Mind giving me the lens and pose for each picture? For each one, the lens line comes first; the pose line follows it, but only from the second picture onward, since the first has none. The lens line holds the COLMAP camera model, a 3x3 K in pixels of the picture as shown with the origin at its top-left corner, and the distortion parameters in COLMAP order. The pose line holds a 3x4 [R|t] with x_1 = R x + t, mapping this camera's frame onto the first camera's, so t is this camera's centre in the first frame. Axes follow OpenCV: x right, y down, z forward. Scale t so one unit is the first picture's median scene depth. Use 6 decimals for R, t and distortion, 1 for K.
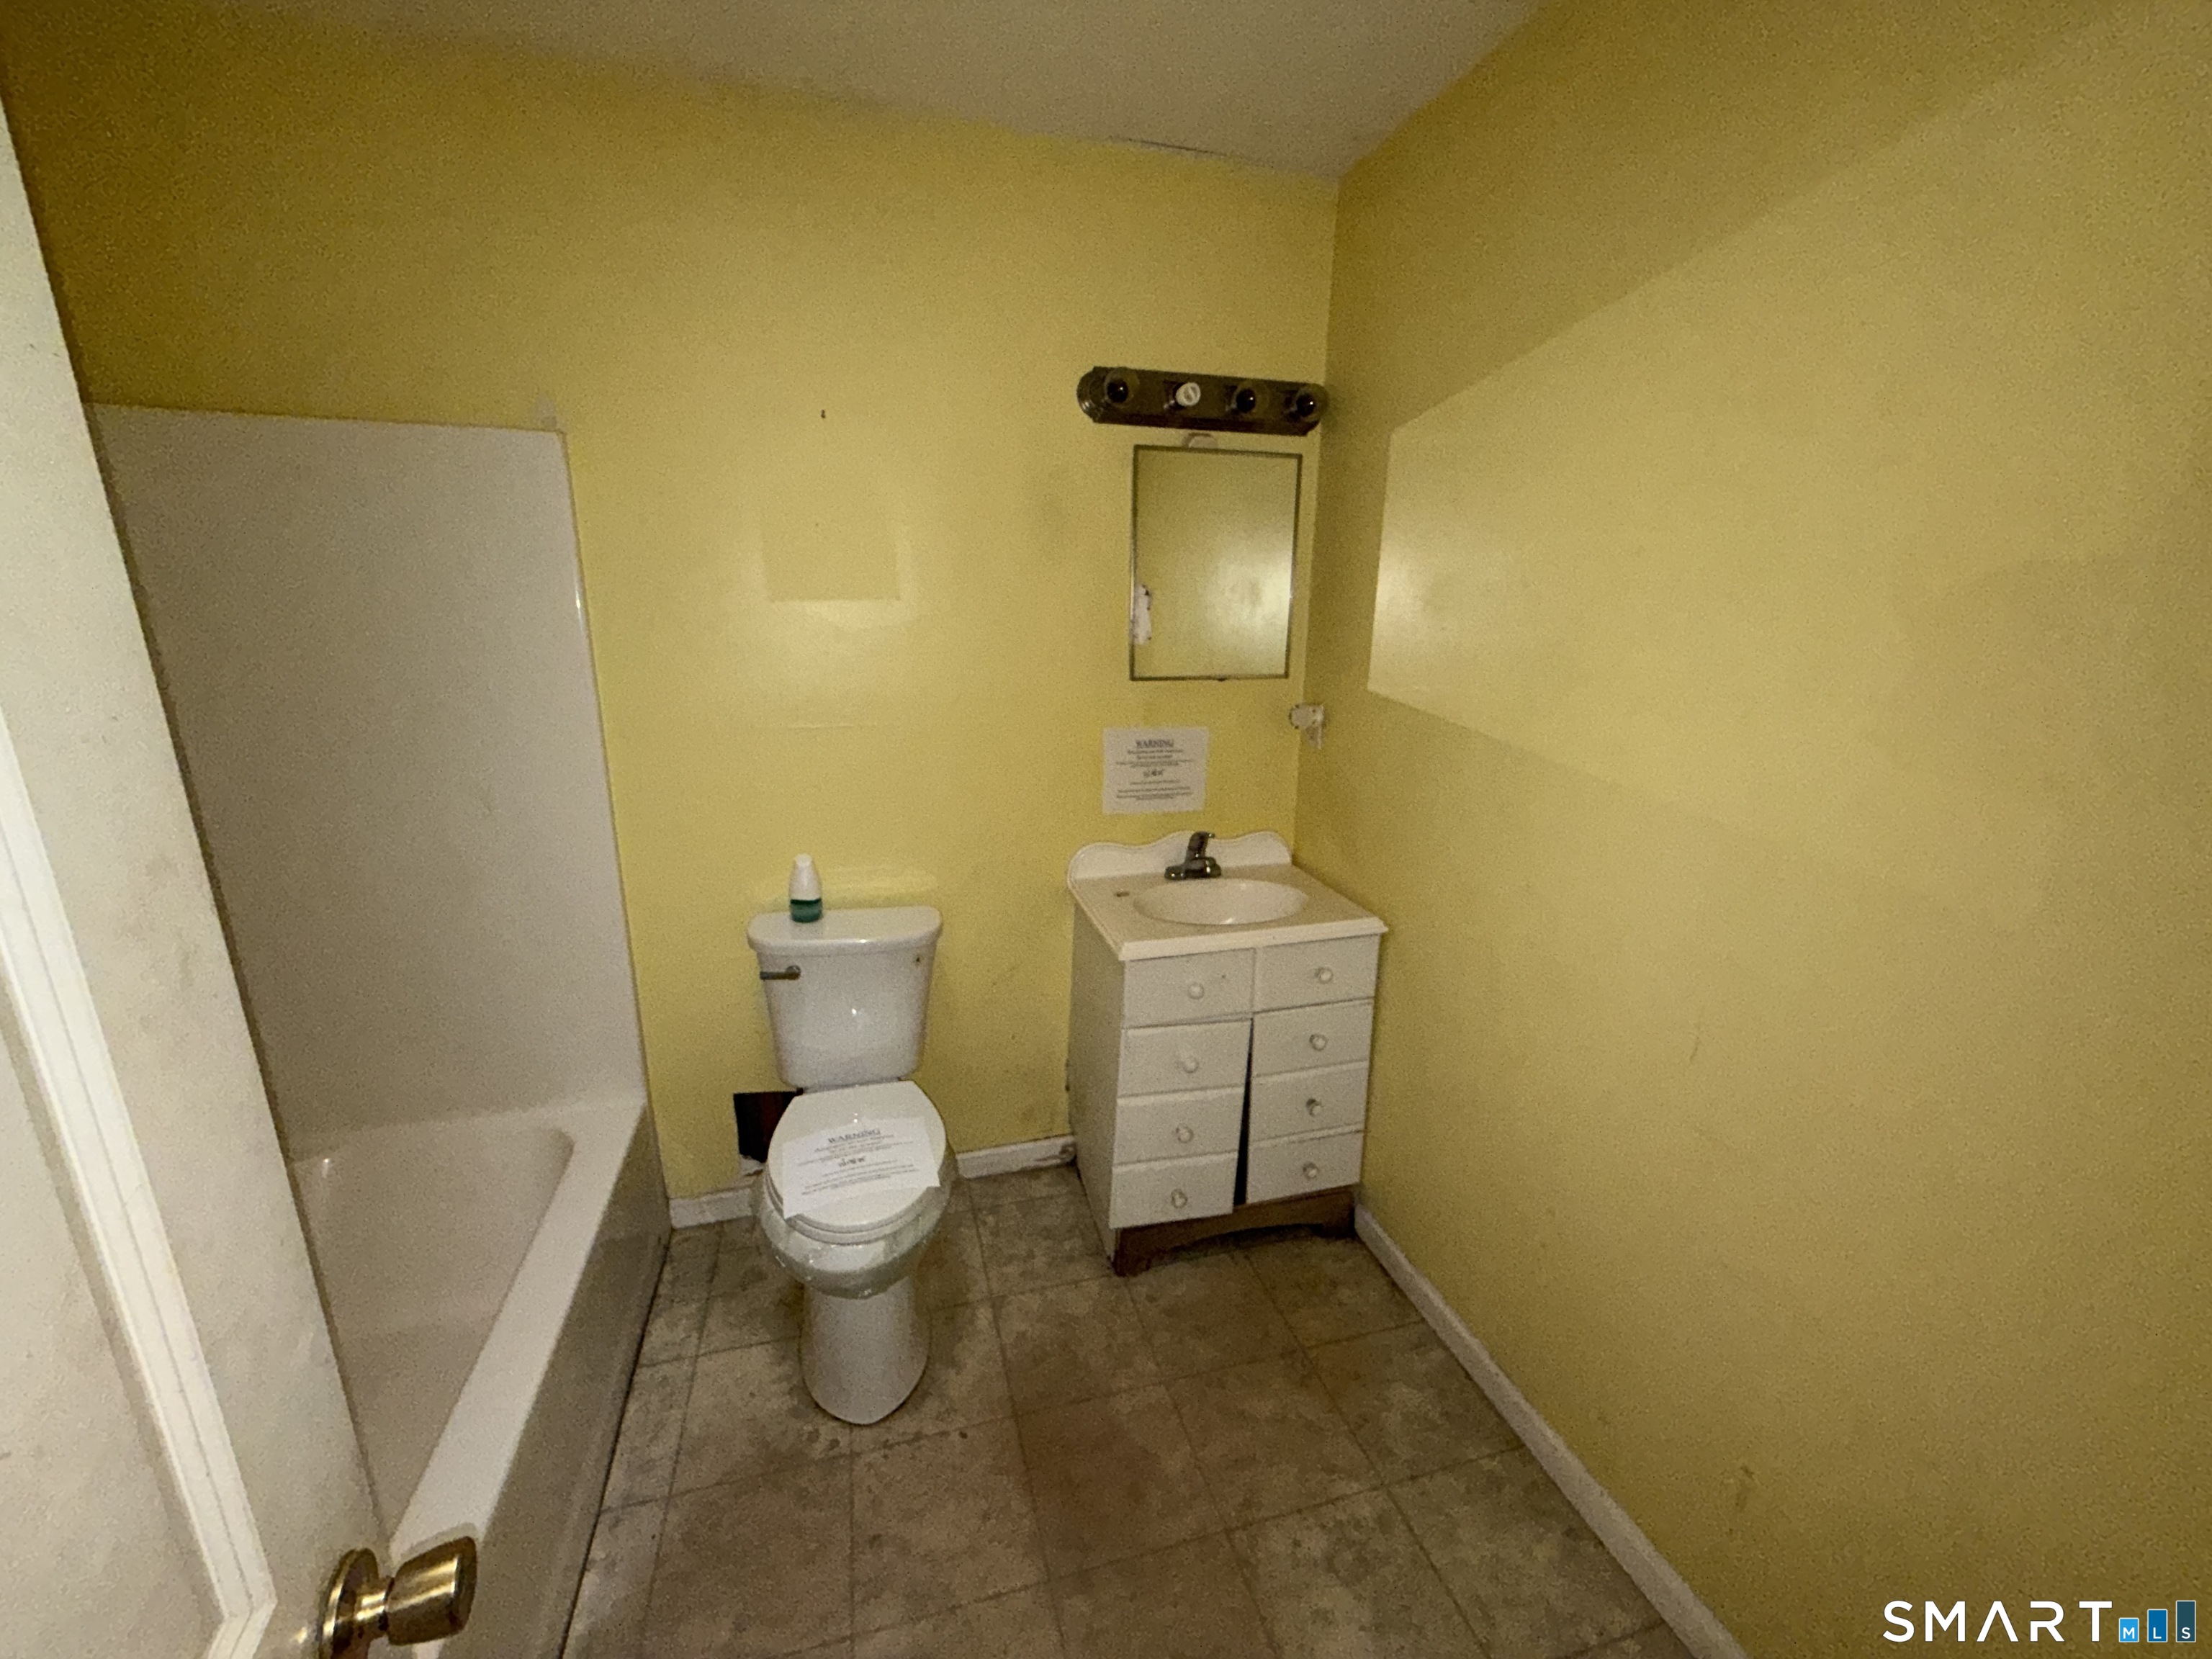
lens RADIAL K [[880.4, 0, 1100.7], [0, 880.4, 836.0], [0, 0, 1]] dist [-0.000402, 0.000504]
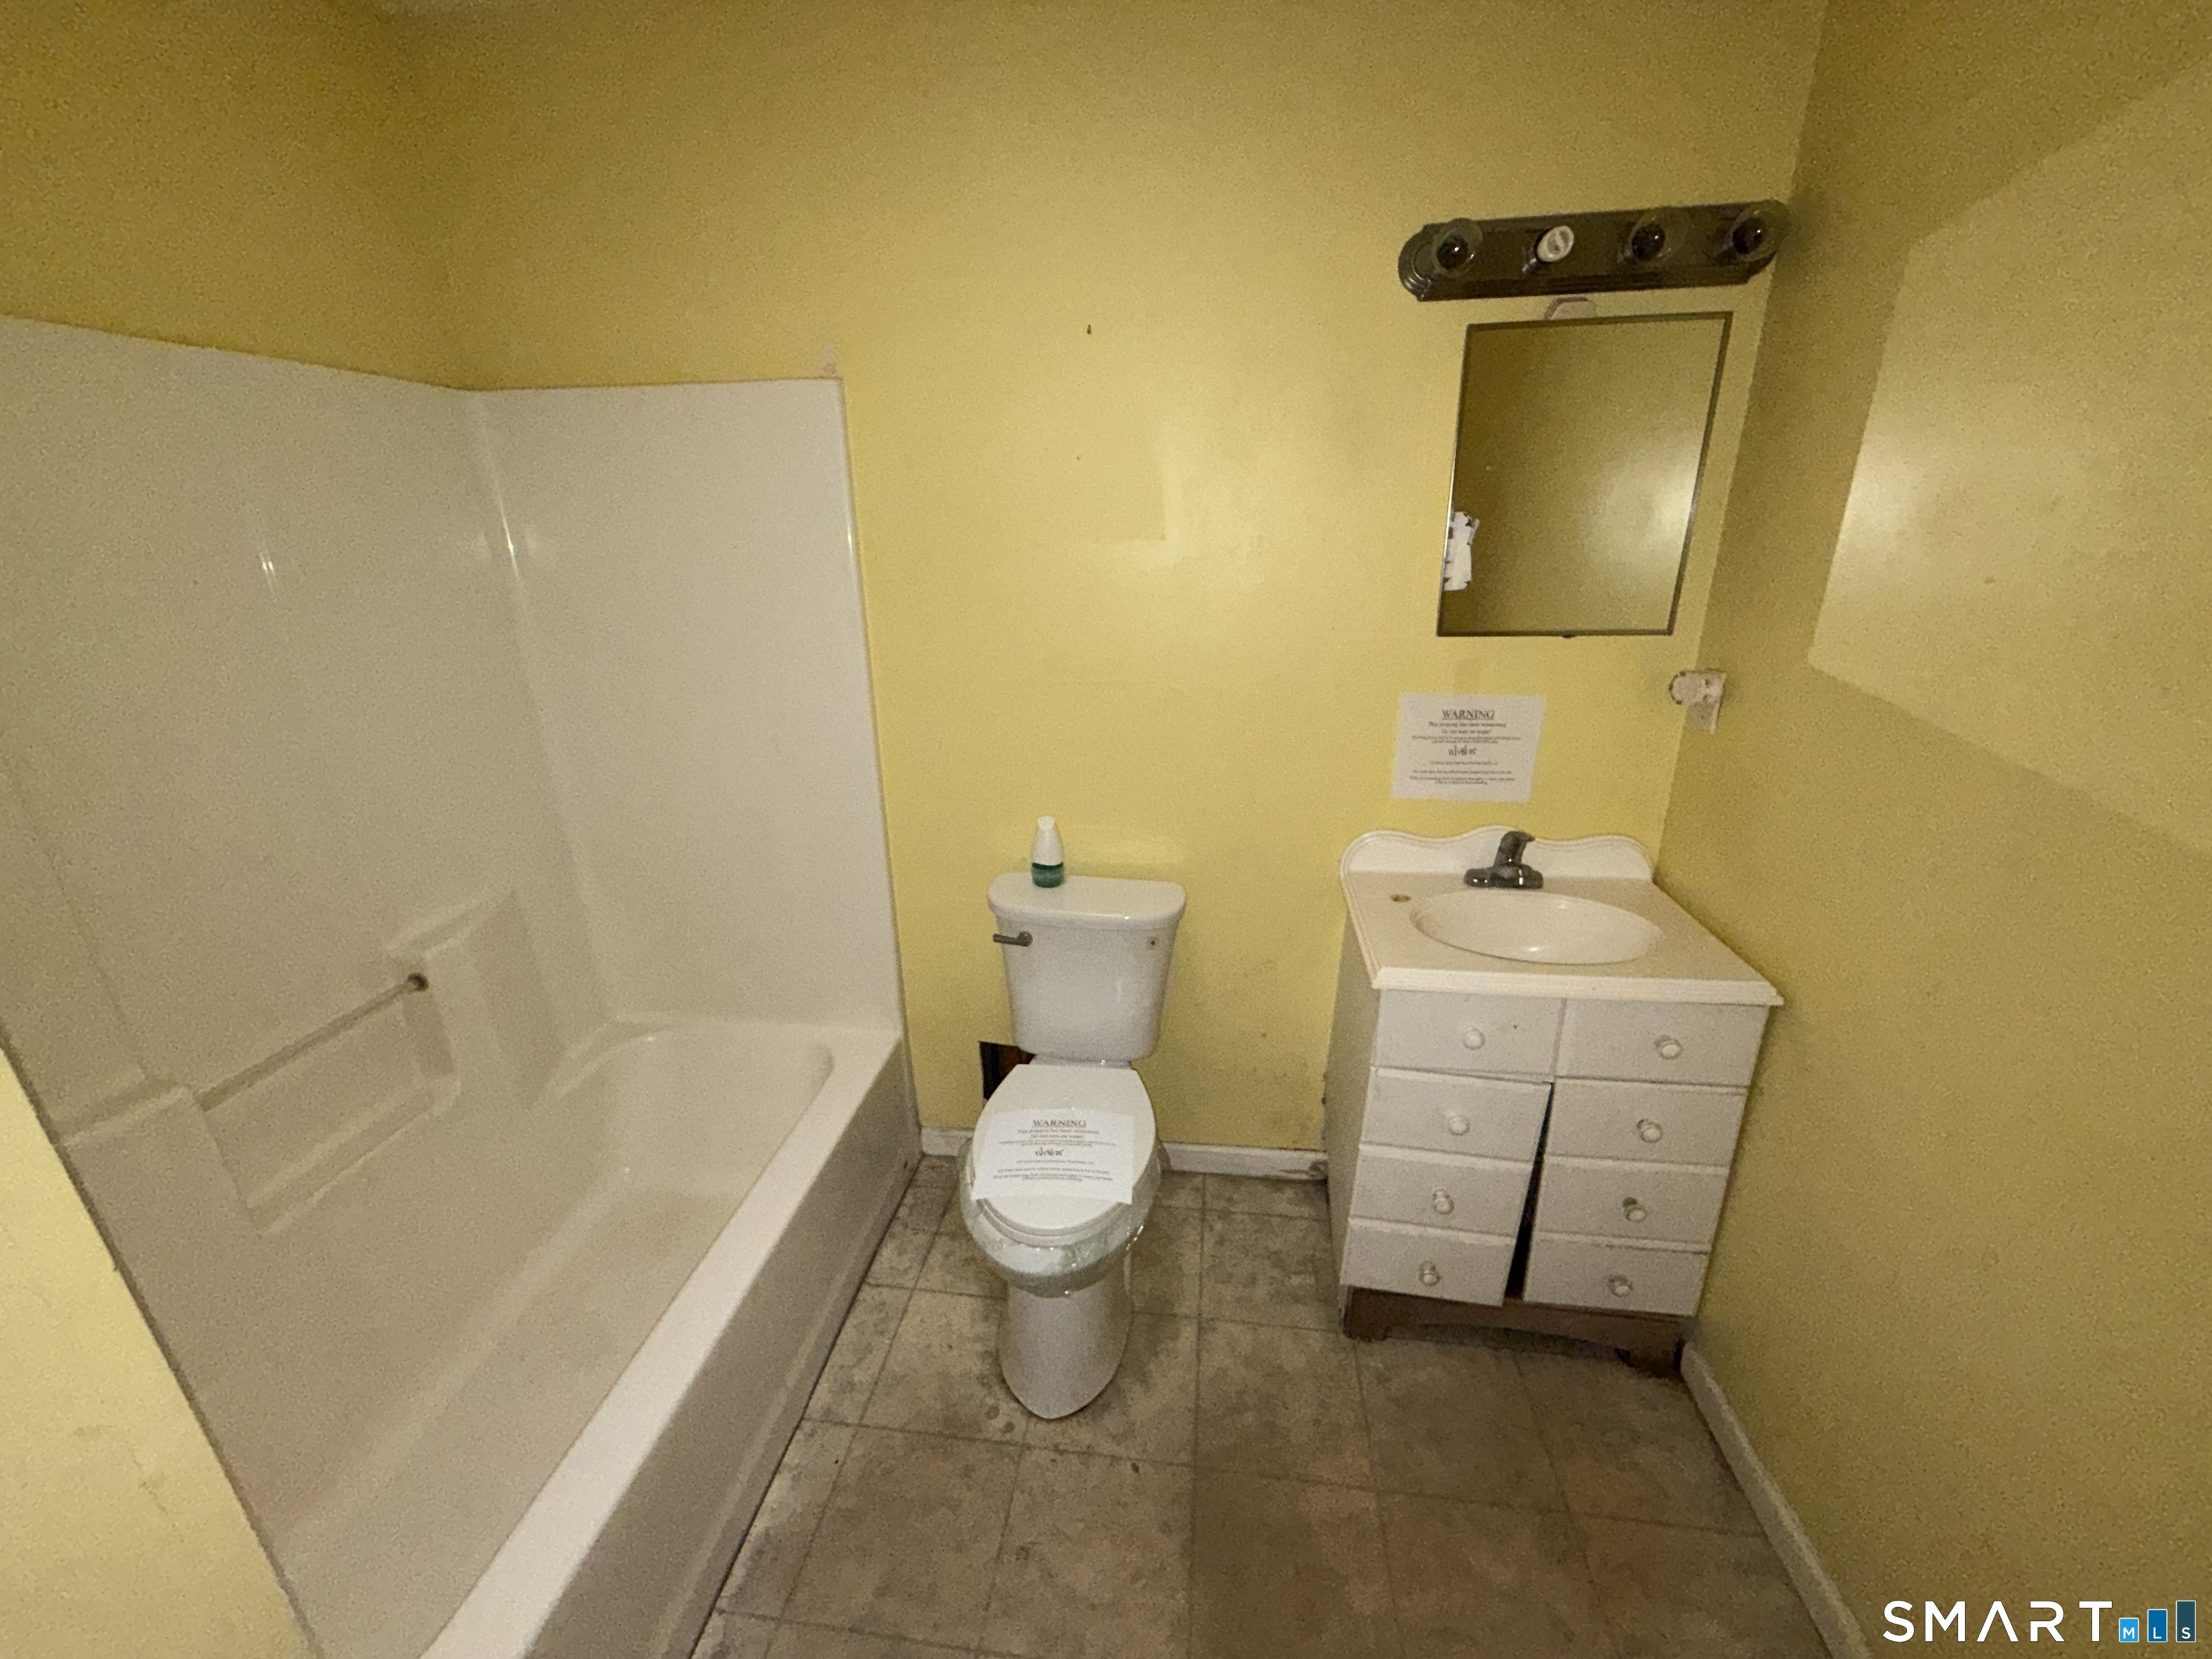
lens RADIAL K [[880.4, 0, 1099.8], [0, 880.4, 833.4], [0, 0, 1]] dist [-0.000402, 0.000504]
pose [[0.918937, 0.102971, -0.380726, 0.076583], [-0.074017, 0.993191, 0.089966, -0.049661], [0.387397, -0.054493, 0.920301, 0.143502]]
